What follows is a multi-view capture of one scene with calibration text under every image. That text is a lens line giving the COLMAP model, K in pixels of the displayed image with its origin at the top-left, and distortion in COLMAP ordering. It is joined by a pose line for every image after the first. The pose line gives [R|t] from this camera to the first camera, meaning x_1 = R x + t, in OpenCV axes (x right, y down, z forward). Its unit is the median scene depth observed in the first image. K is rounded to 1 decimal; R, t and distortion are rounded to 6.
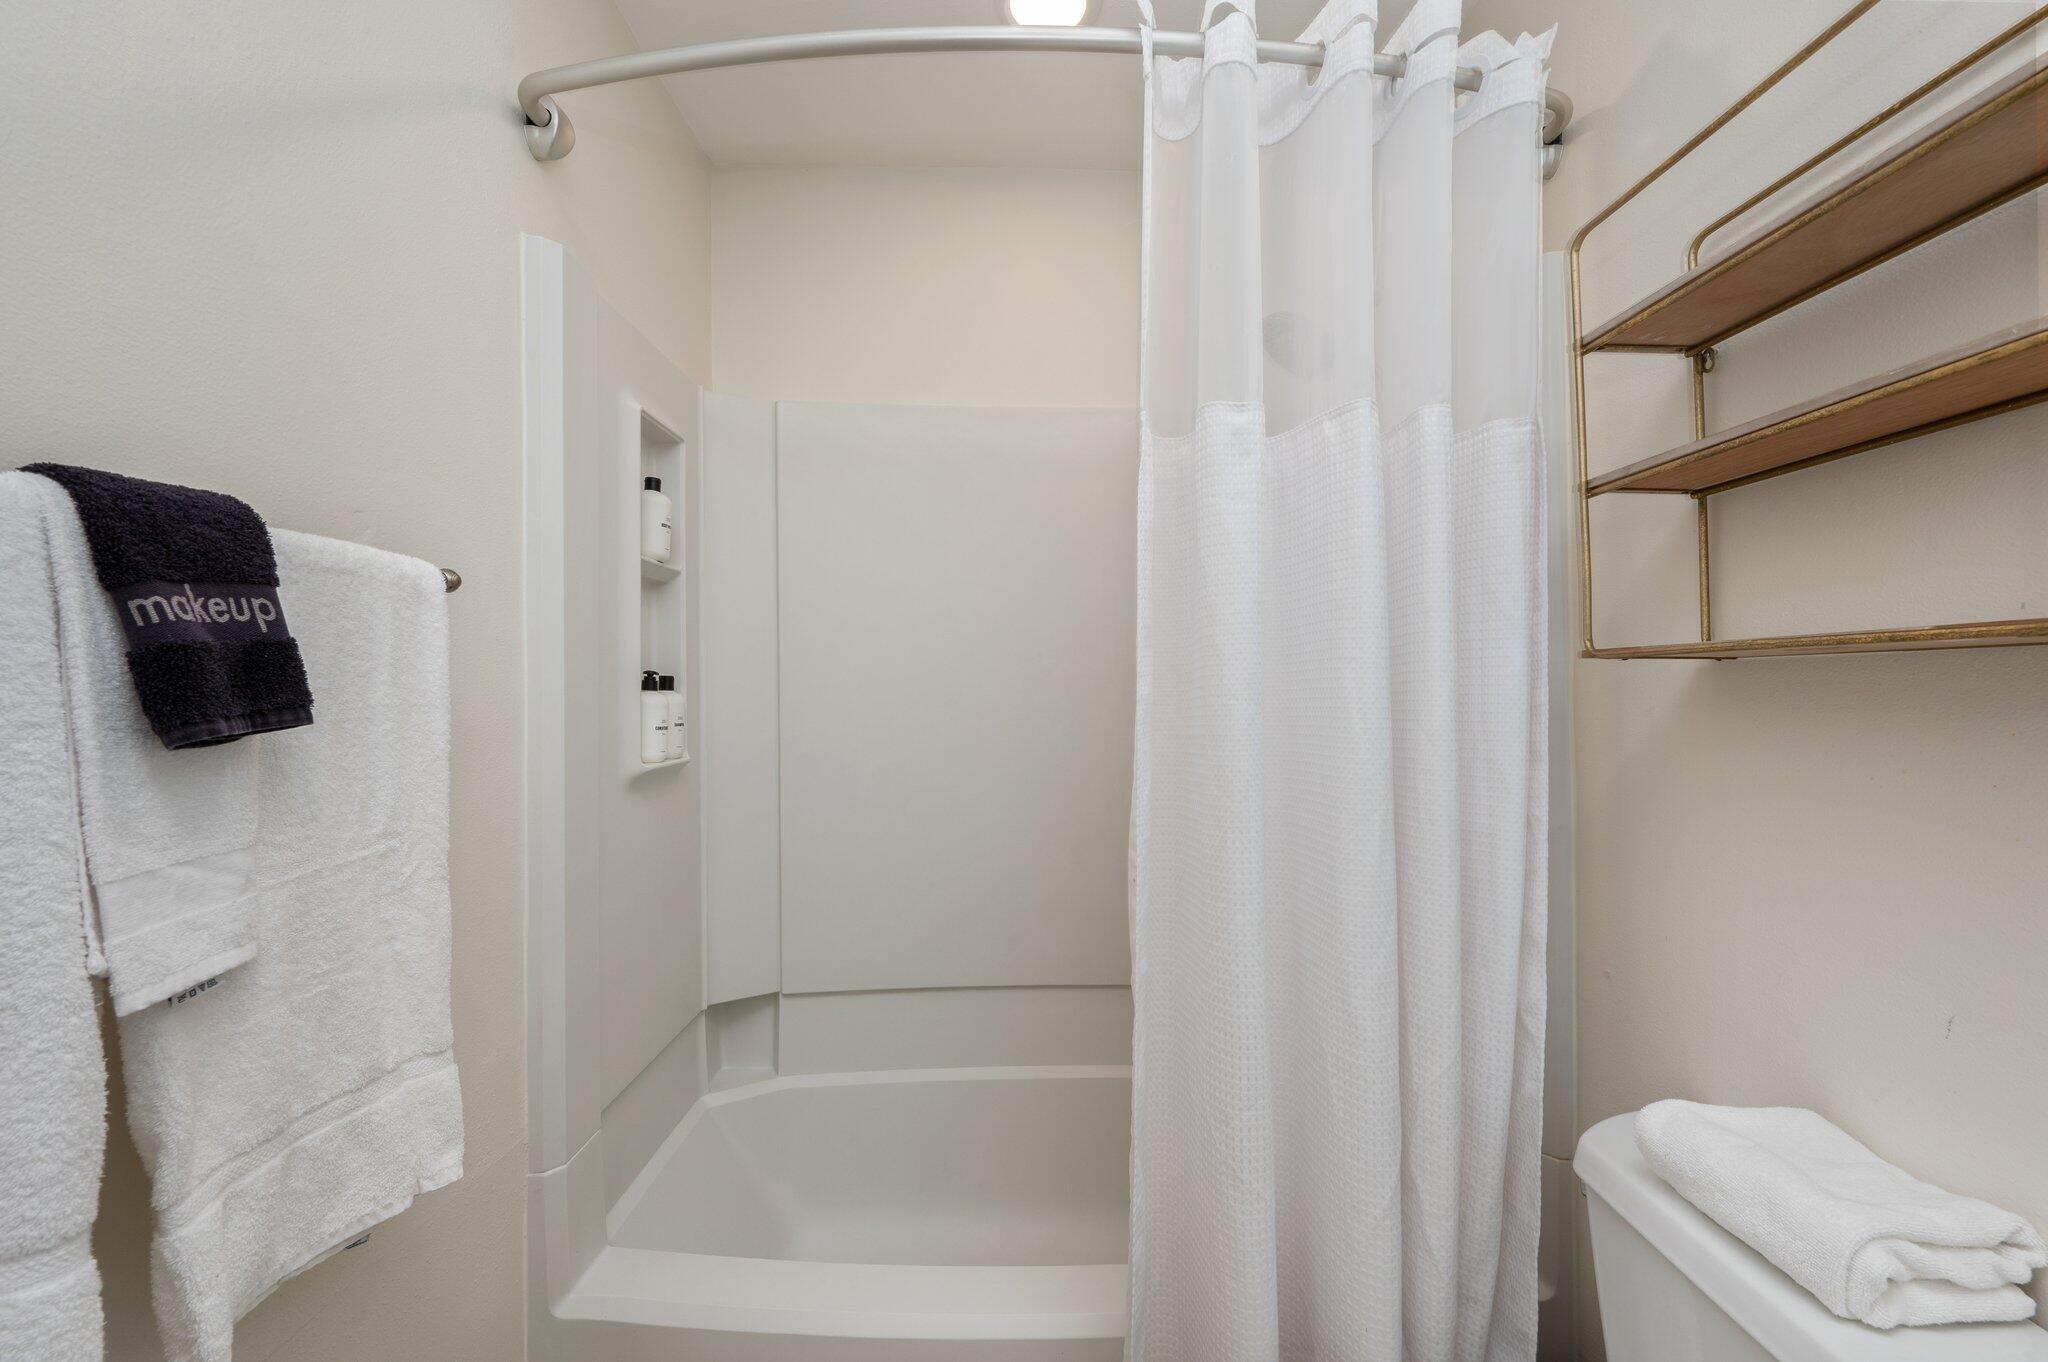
lens RADIAL K [[819.8, 0, 1052.6], [0, 819.8, 666.5], [0, 0, 1]] dist [-0.004271, 0.000519]
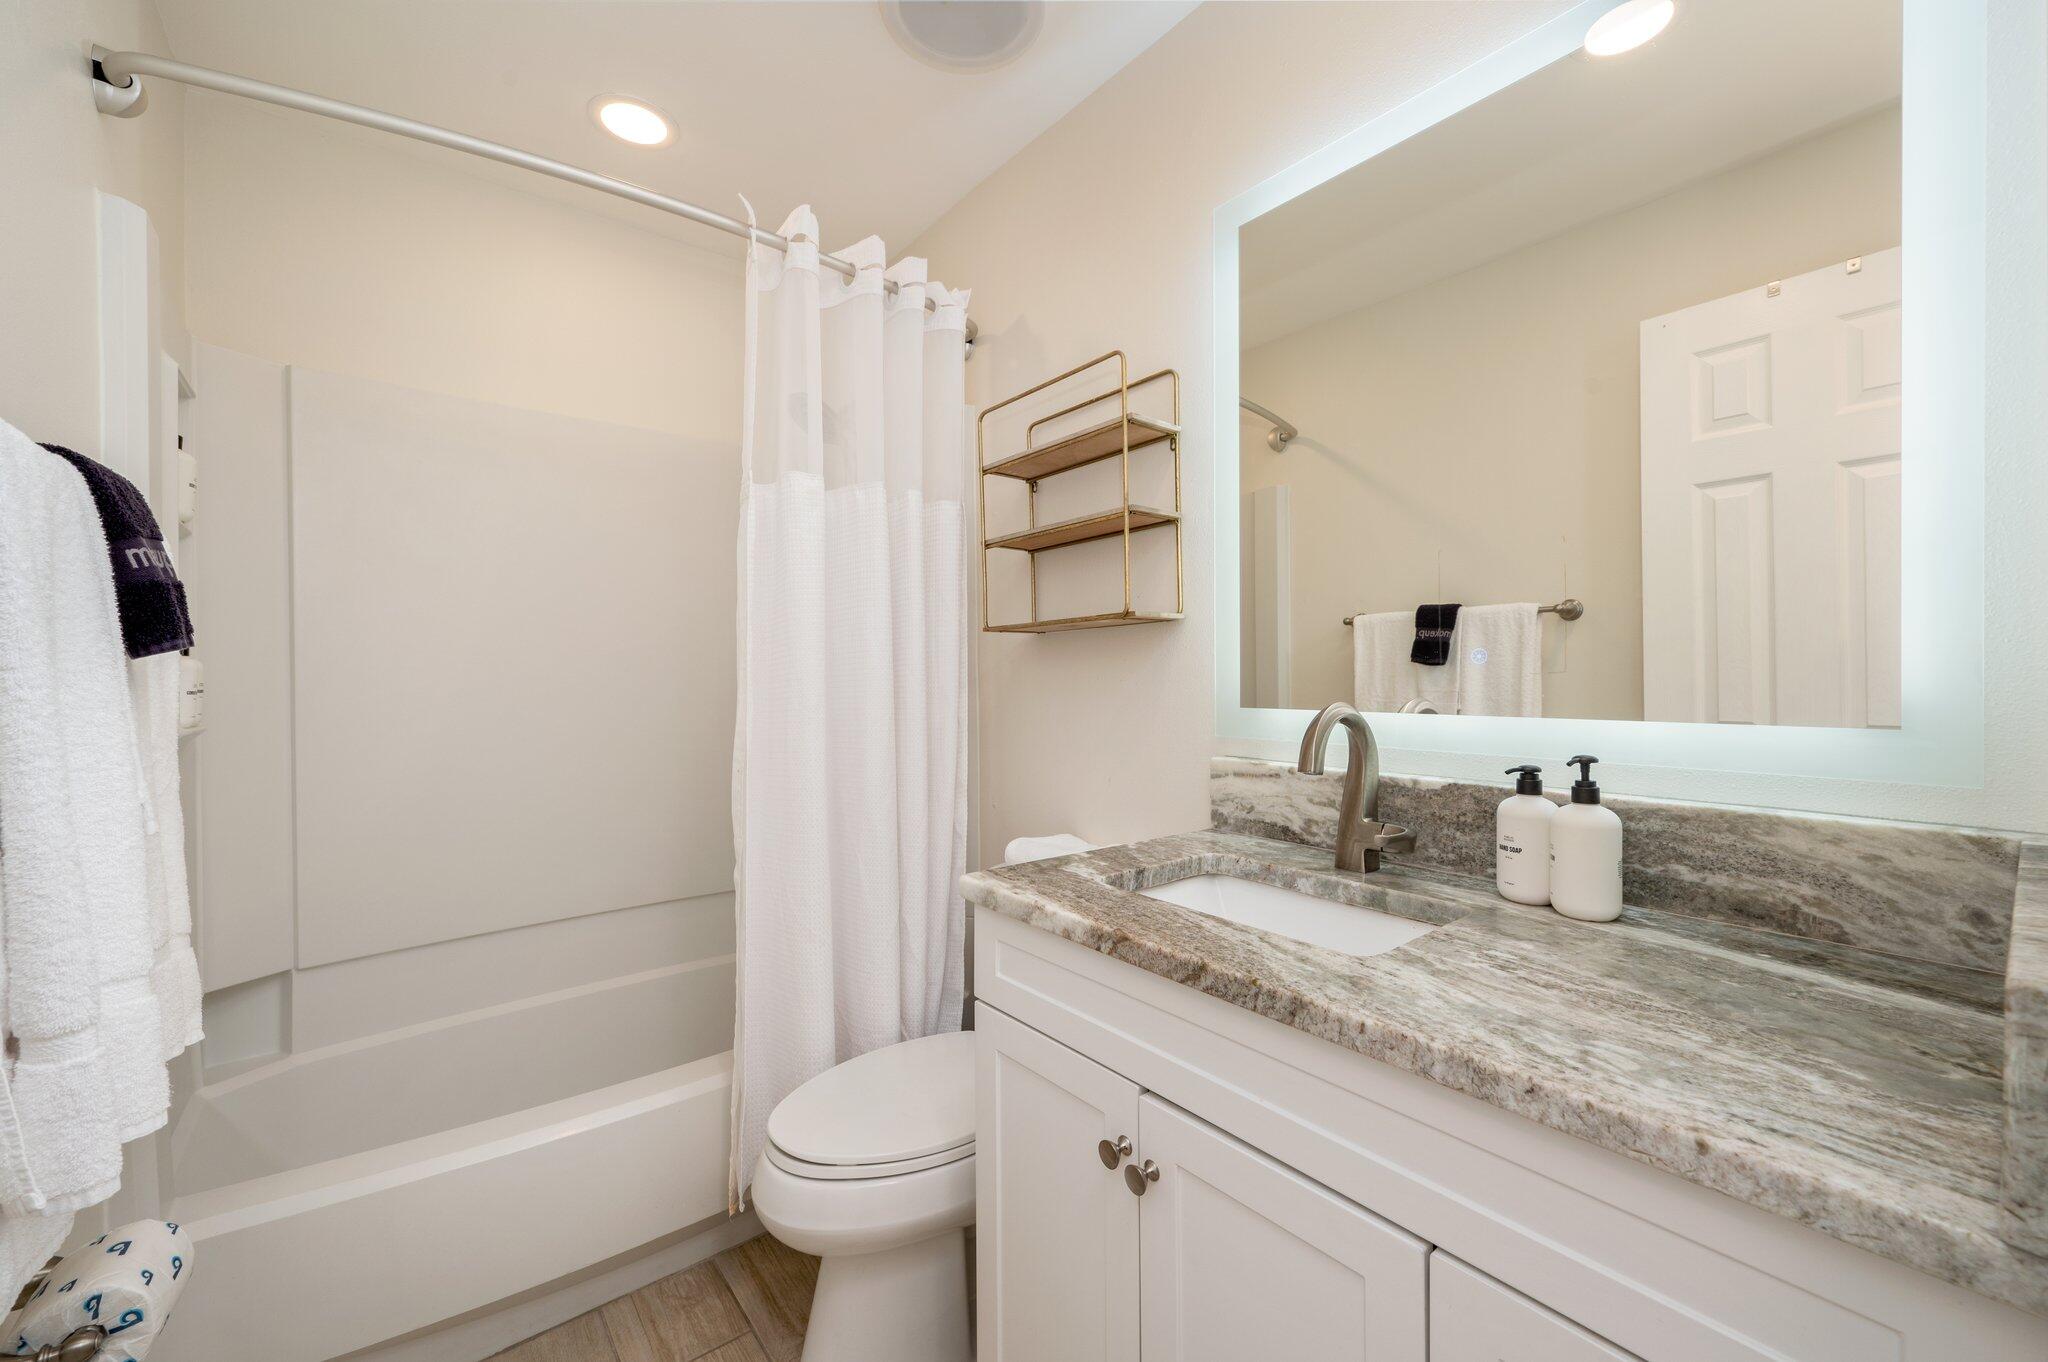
lens RADIAL K [[819.8, 0, 1026.5], [0, 819.8, 665.5], [0, 0, 1]] dist [-0.004271, 0.000519]
pose [[0.807503, -0.000569, 0.589863, -0.400465], [-0.000683, 0.999998, 0.001899, 0.066212], [-0.589863, -0.001936, 0.807501, -0.605006]]
